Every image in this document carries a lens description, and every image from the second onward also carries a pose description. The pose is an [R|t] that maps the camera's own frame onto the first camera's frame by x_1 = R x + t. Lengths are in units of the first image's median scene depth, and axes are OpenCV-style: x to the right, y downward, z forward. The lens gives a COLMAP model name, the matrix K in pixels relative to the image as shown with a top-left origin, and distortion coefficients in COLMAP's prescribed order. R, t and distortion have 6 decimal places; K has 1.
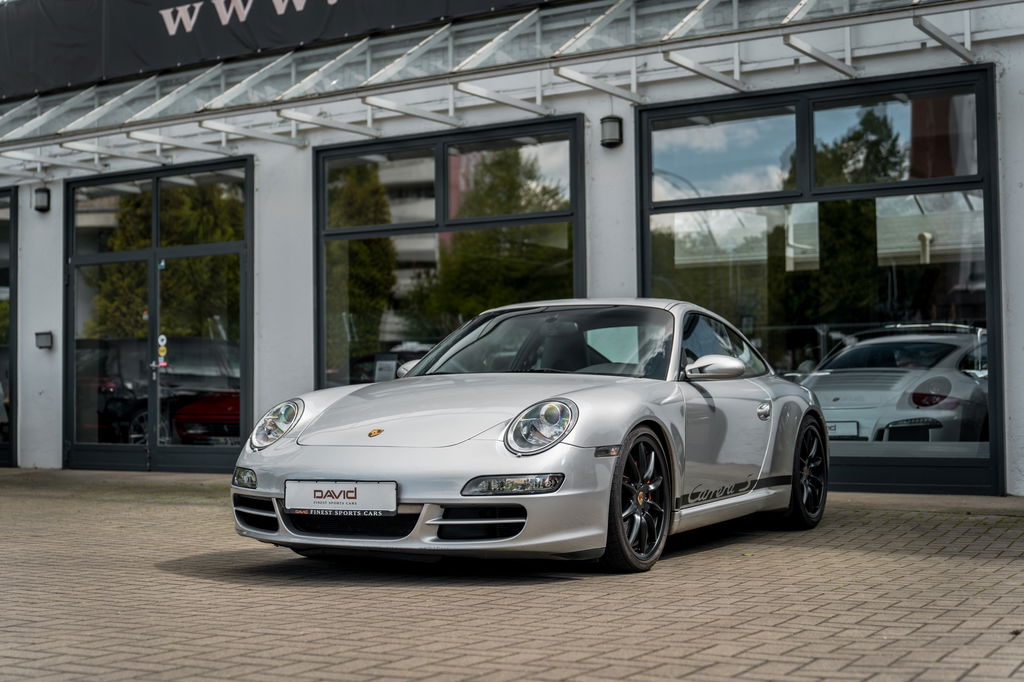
lens RADIAL K [[1503.9, 0, 511.2], [0, 1503.9, 341.6], [0, 0, 1]] dist [-0.035349, 0.000000]
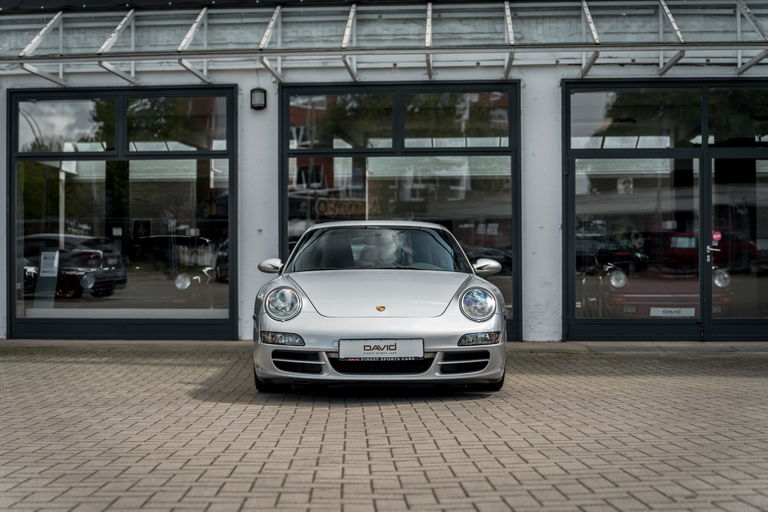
lens RADIAL K [[1127.9, 0, 384.6], [0, 1127.9, 255.6], [0, 0, 1]] dist [-0.035349, 0.000000]
pose [[0.886913, 0.012887, 0.461756, -0.634523], [-0.022540, 0.999627, 0.015395, -0.013913], [-0.461386, -0.024063, 0.886873, -0.058791]]
